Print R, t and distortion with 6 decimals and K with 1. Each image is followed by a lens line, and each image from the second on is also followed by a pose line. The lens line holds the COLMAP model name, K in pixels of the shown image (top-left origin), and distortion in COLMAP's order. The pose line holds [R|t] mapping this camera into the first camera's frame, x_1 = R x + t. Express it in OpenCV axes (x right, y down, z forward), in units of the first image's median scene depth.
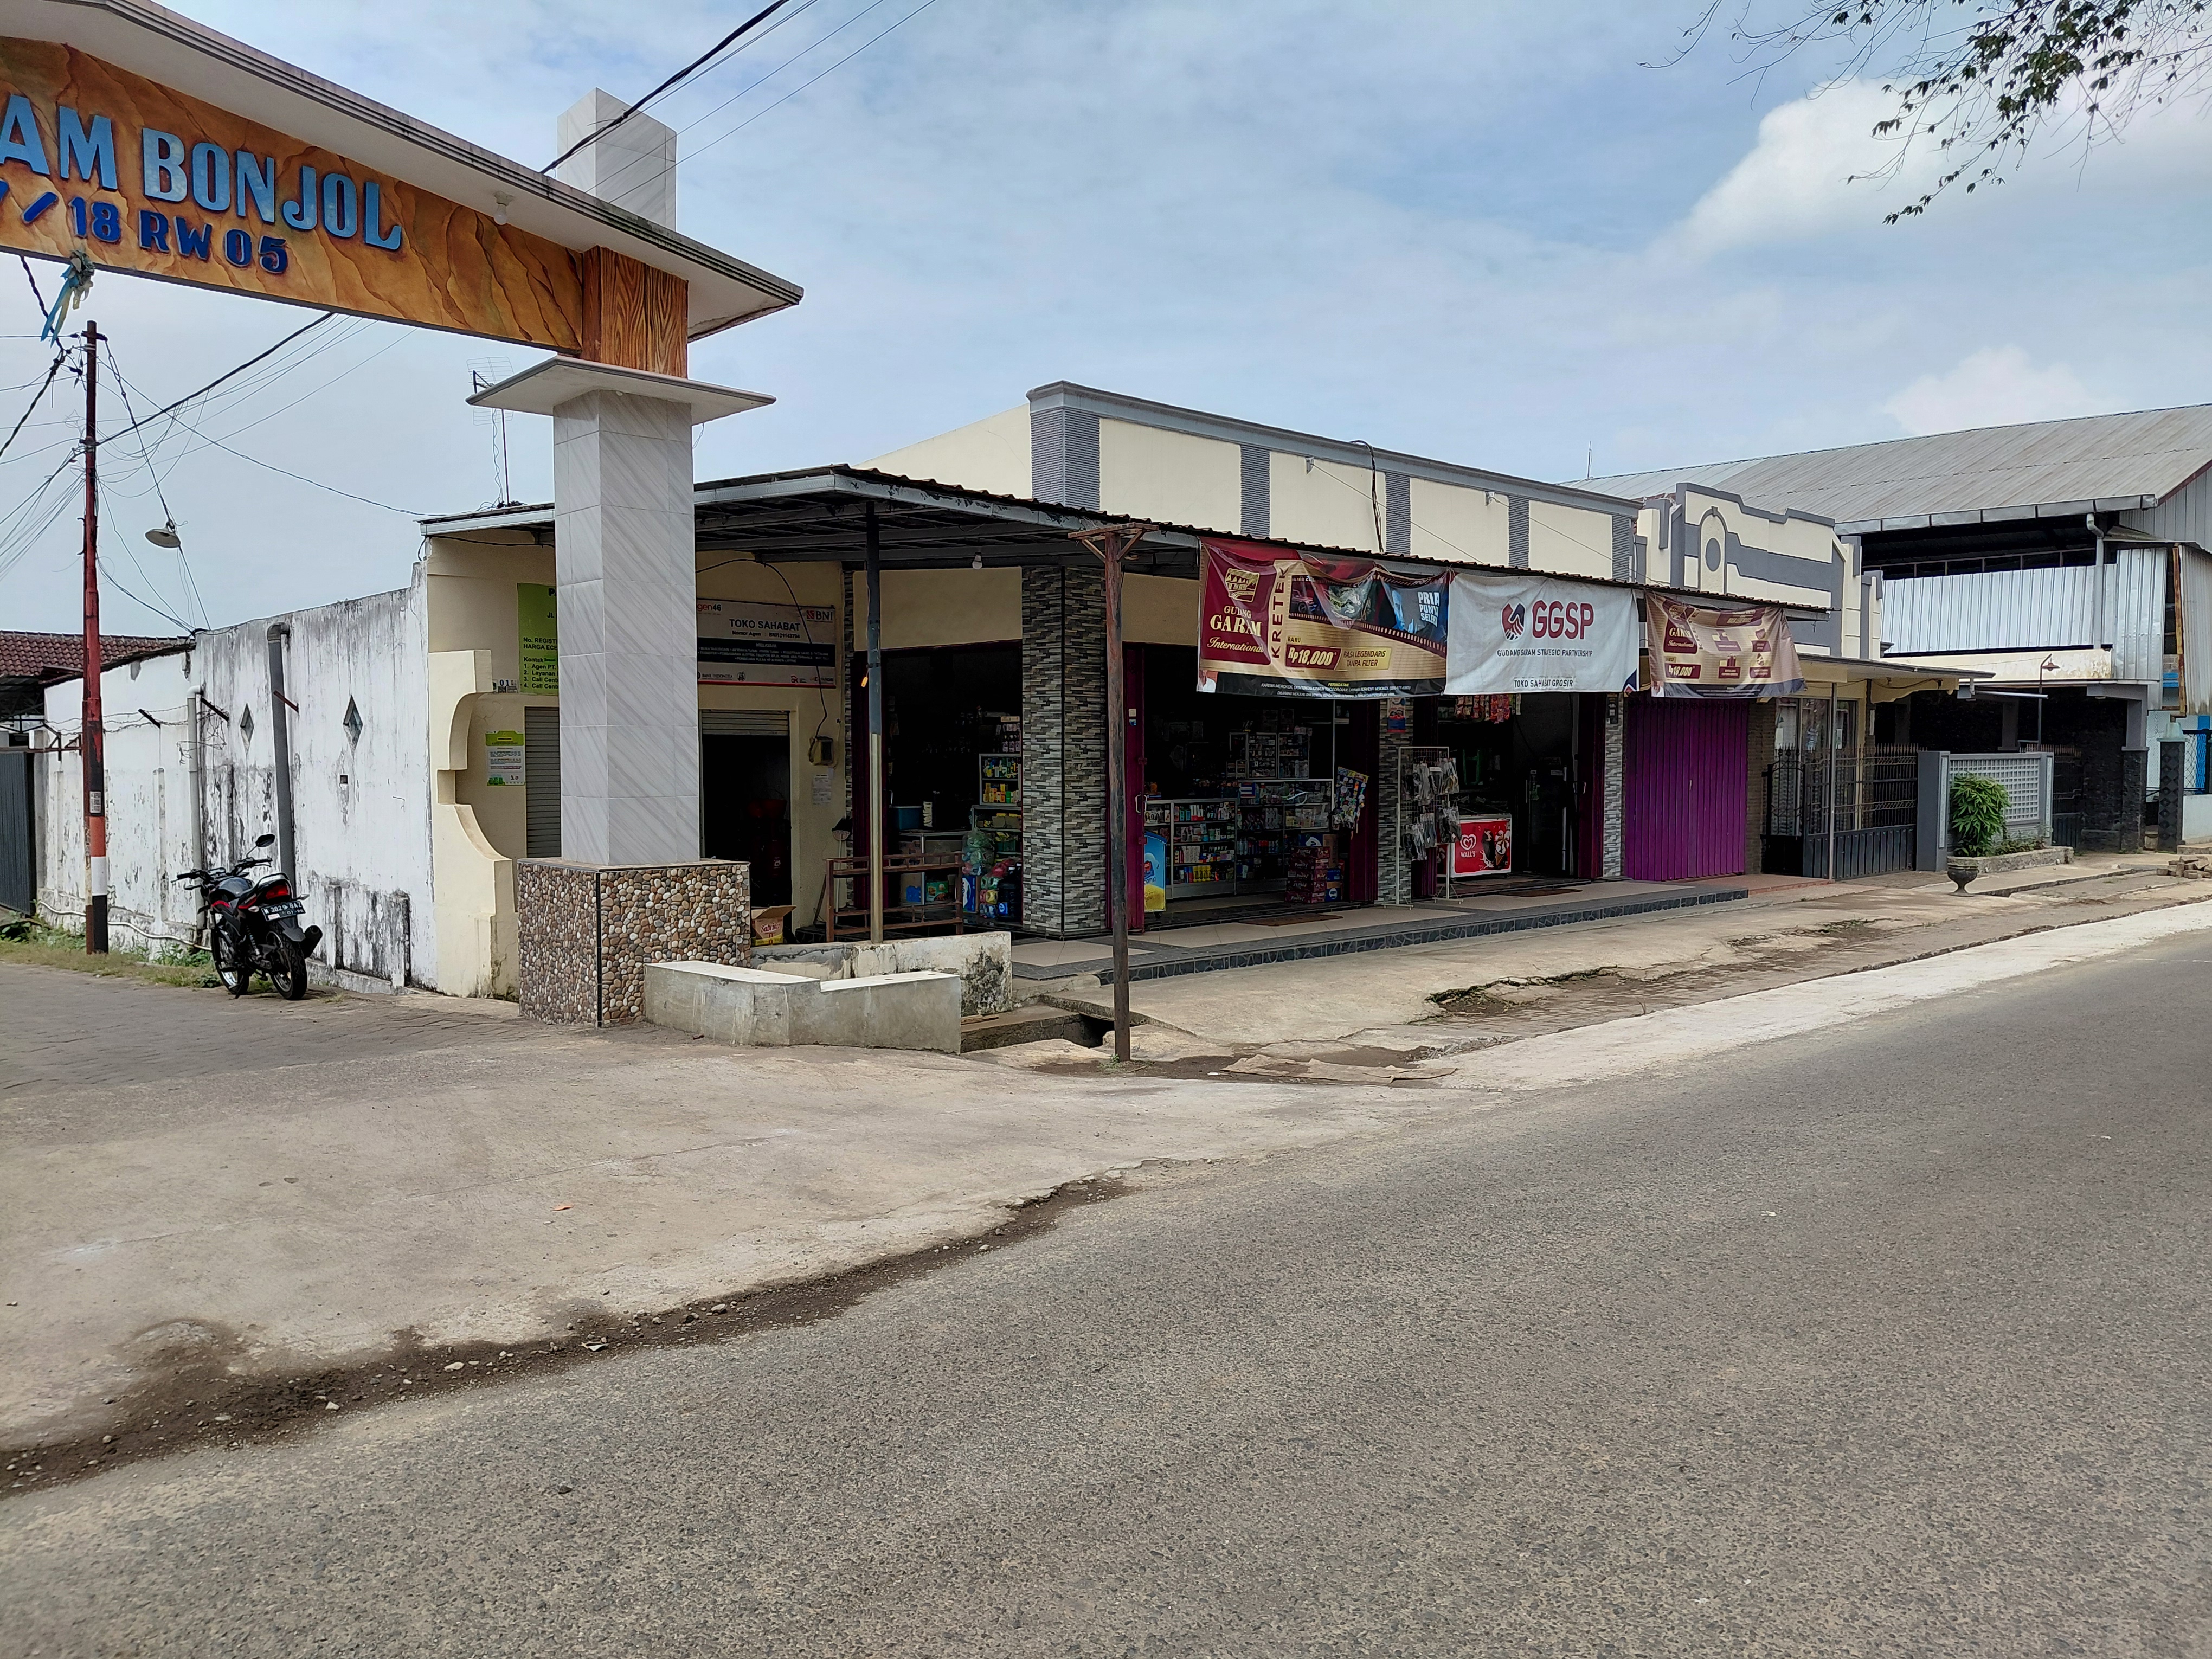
lens RADIAL K [[1608.6, 0, 1106.0], [0, 1608.6, 829.5], [0, 0, 1]] dist [0.199434, -0.343677]
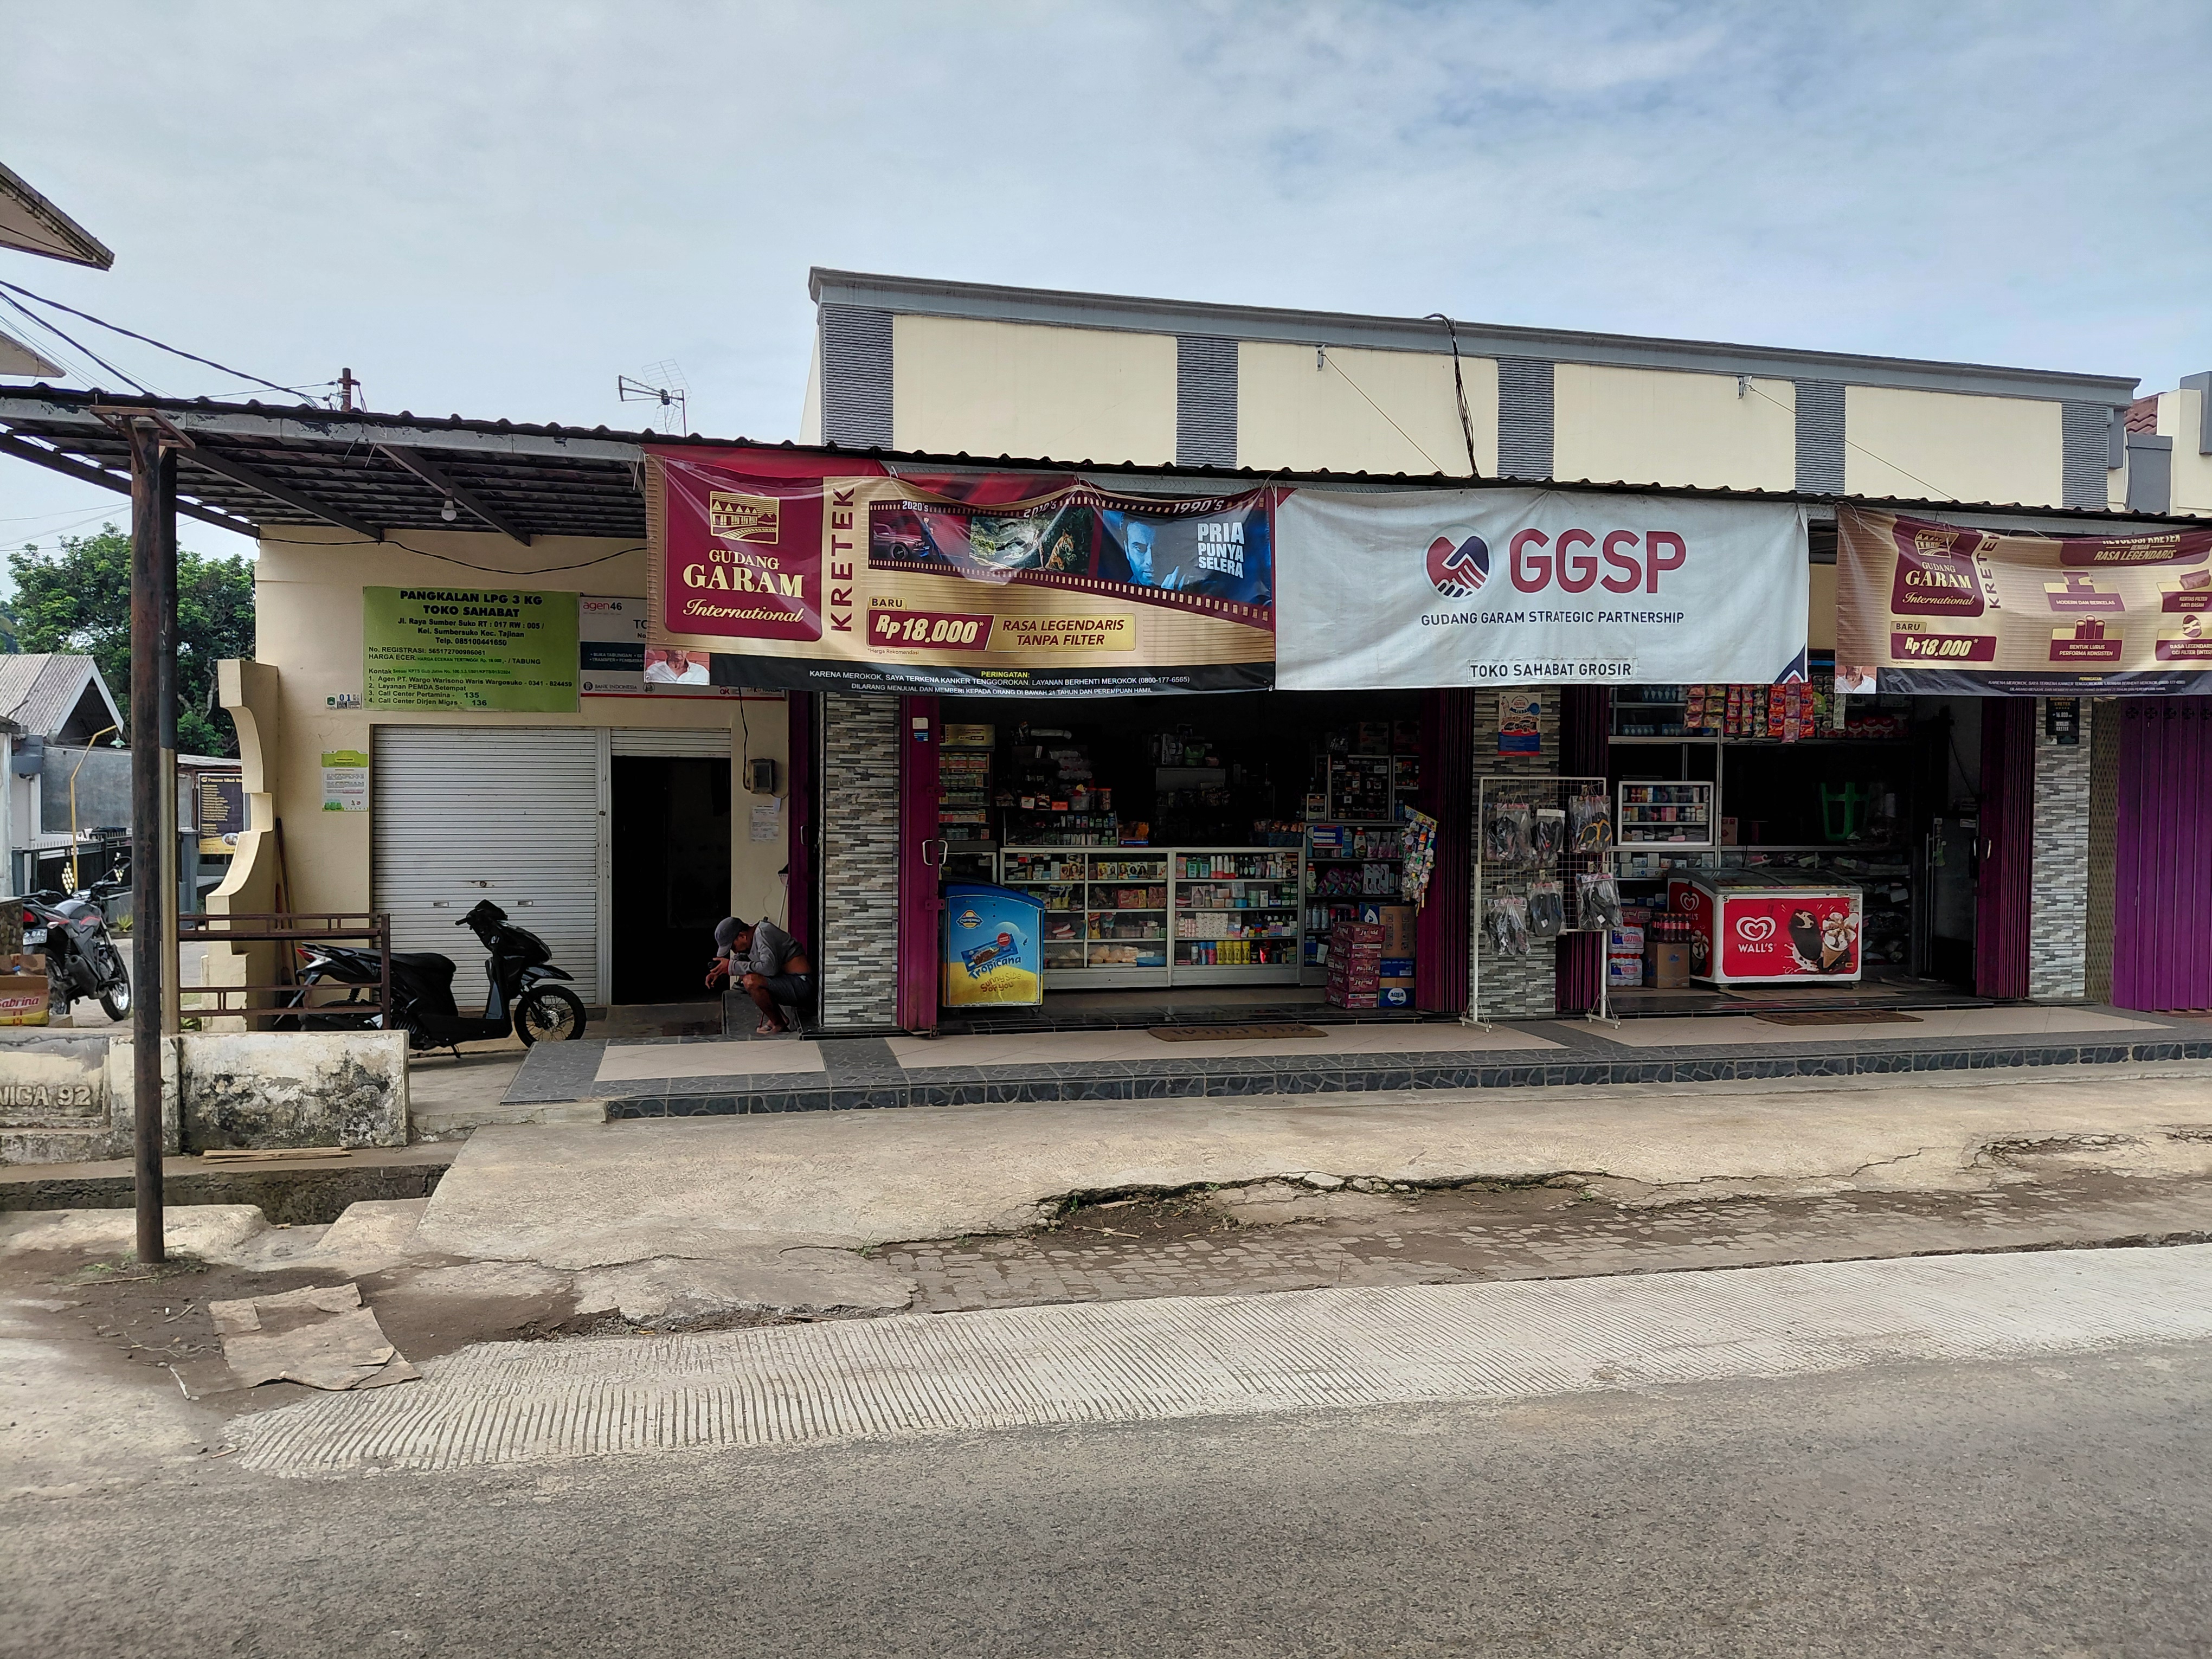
lens RADIAL K [[1603.7, 0, 1106.0], [0, 1603.7, 829.5], [0, 0, 1]] dist [0.130409, -0.231150]
pose [[0.861709, 0.024084, -0.506831, 0.441899], [-0.034116, 0.999363, -0.010516, -0.021306], [0.506255, 0.026352, 0.861981, 0.431545]]
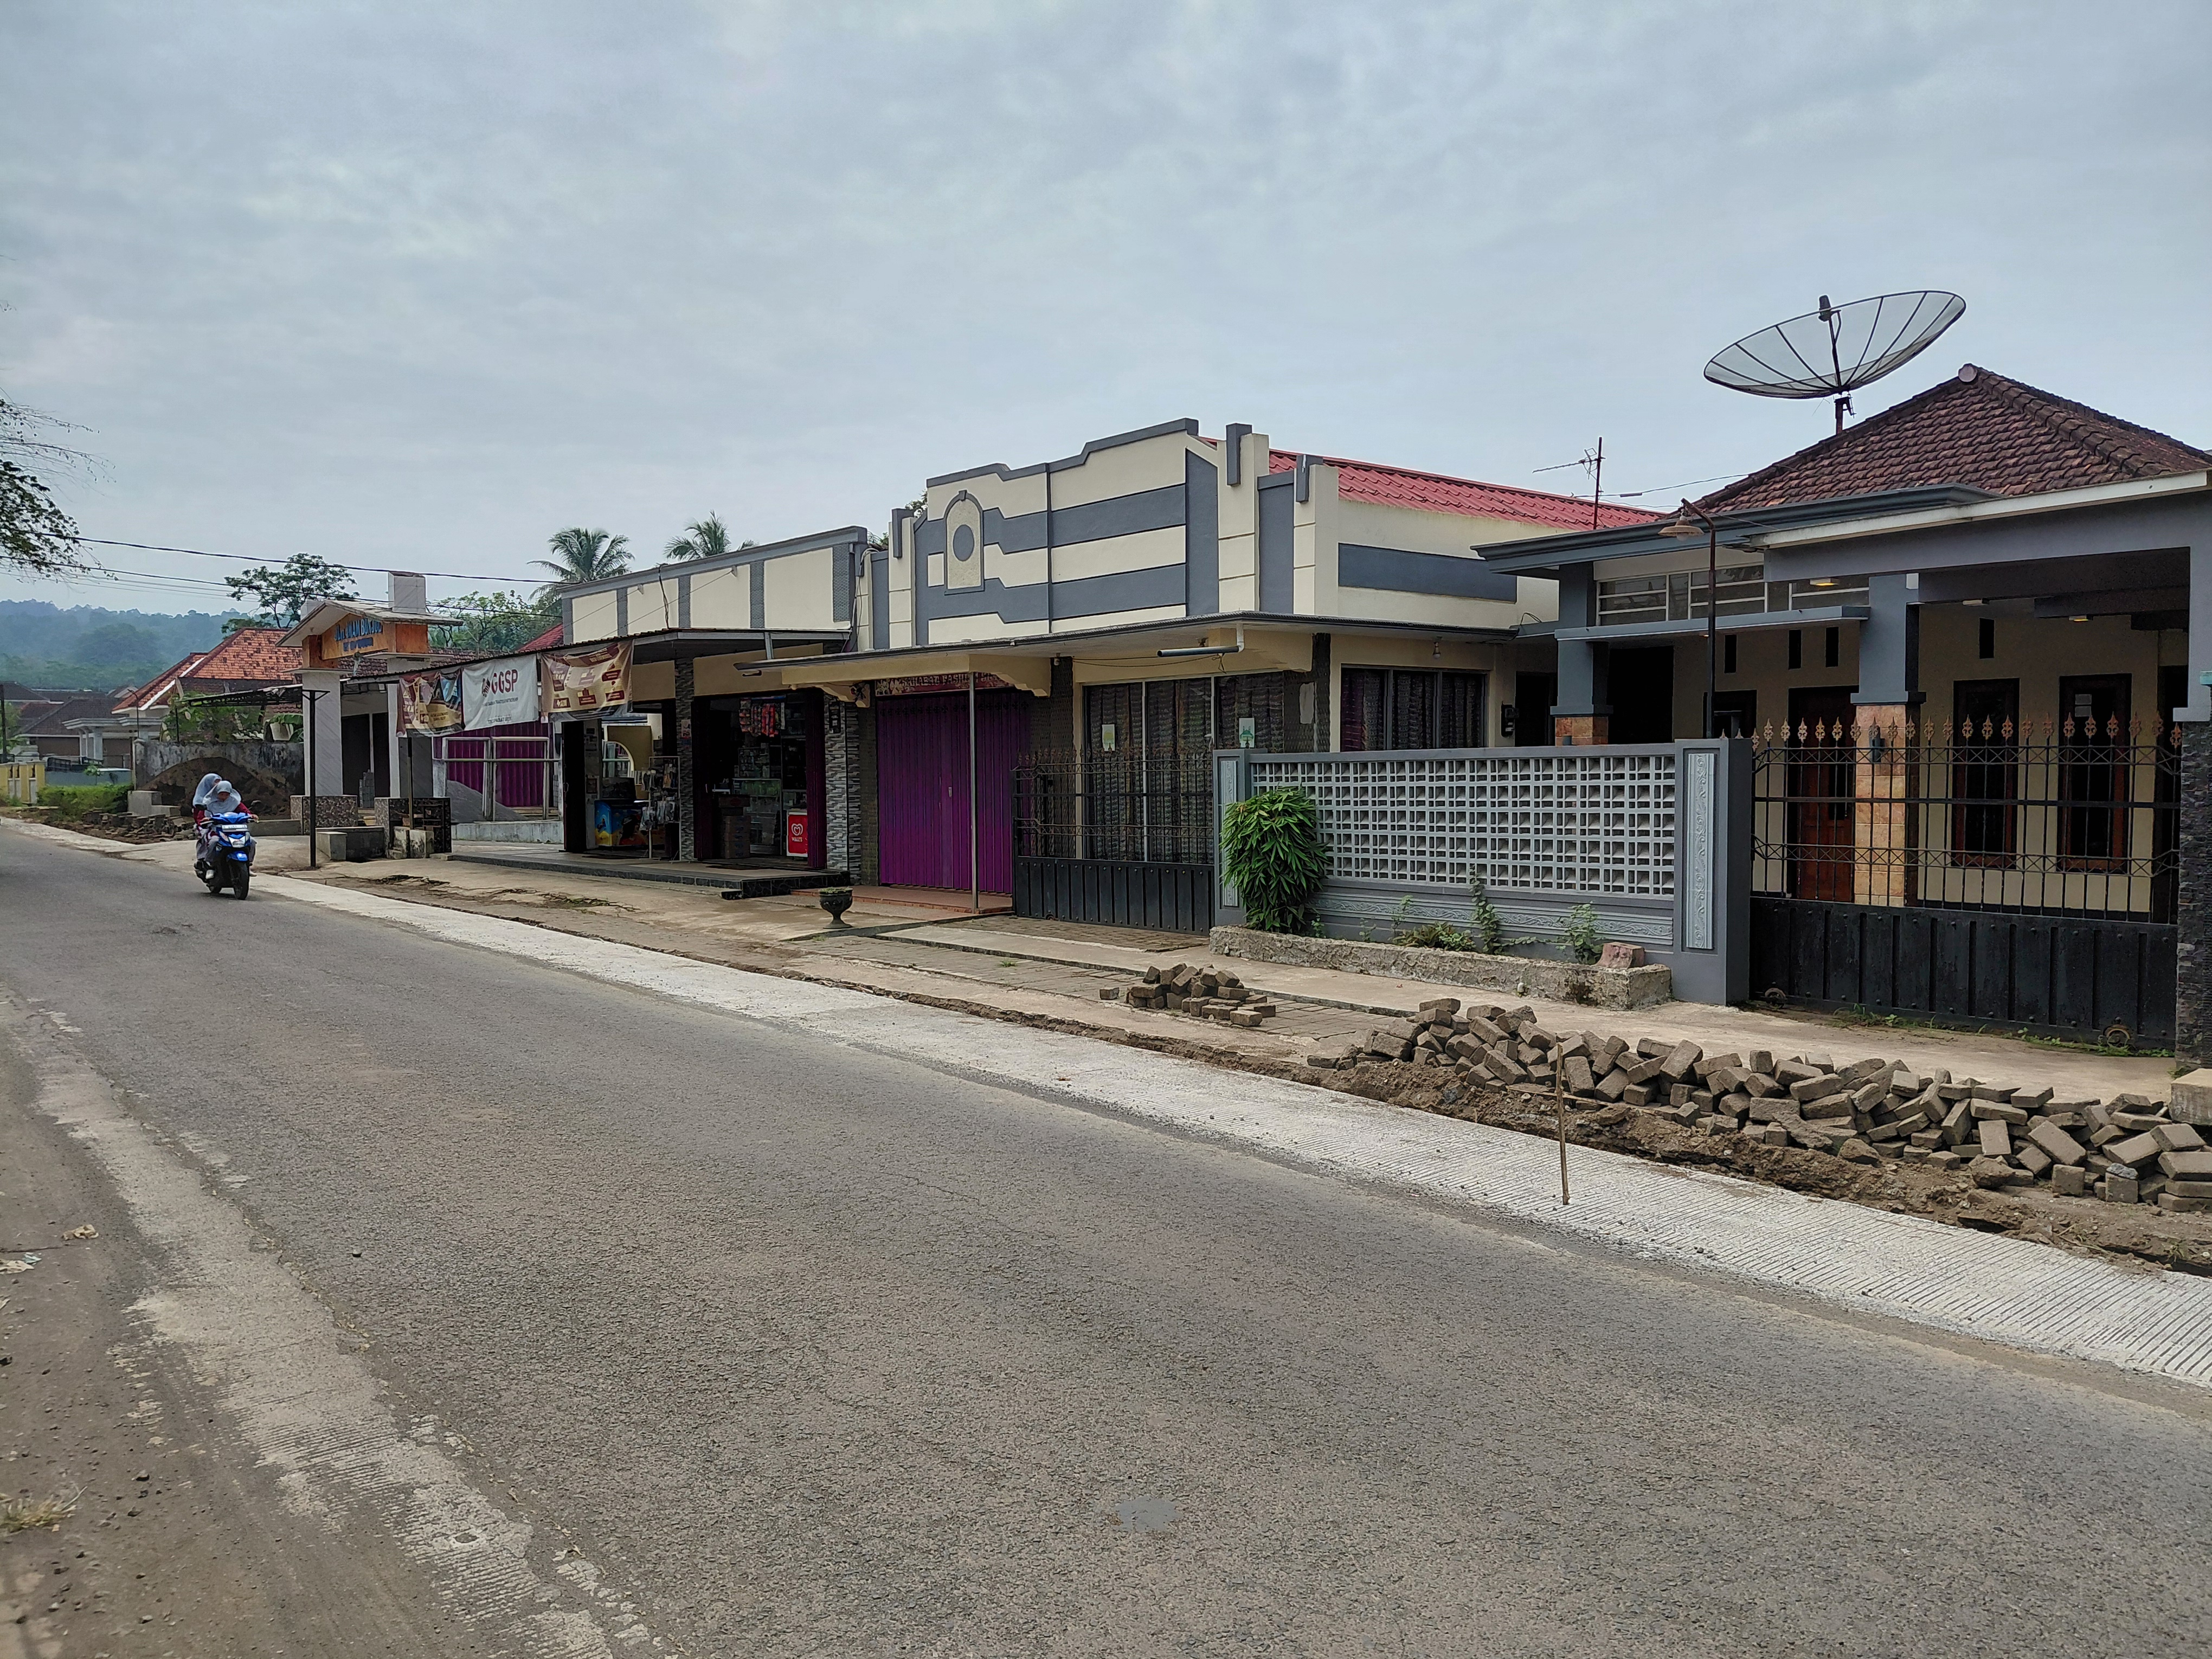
lens RADIAL K [[1603.7, 0, 1106.0], [0, 1603.7, 829.5], [0, 0, 1]] dist [0.130409, -0.231150]
pose [[-0.057377, 0.037683, -0.997641, 1.978606], [-0.042271, 0.998300, 0.040139, -0.072015], [0.997457, 0.044475, -0.055687, 1.770736]]
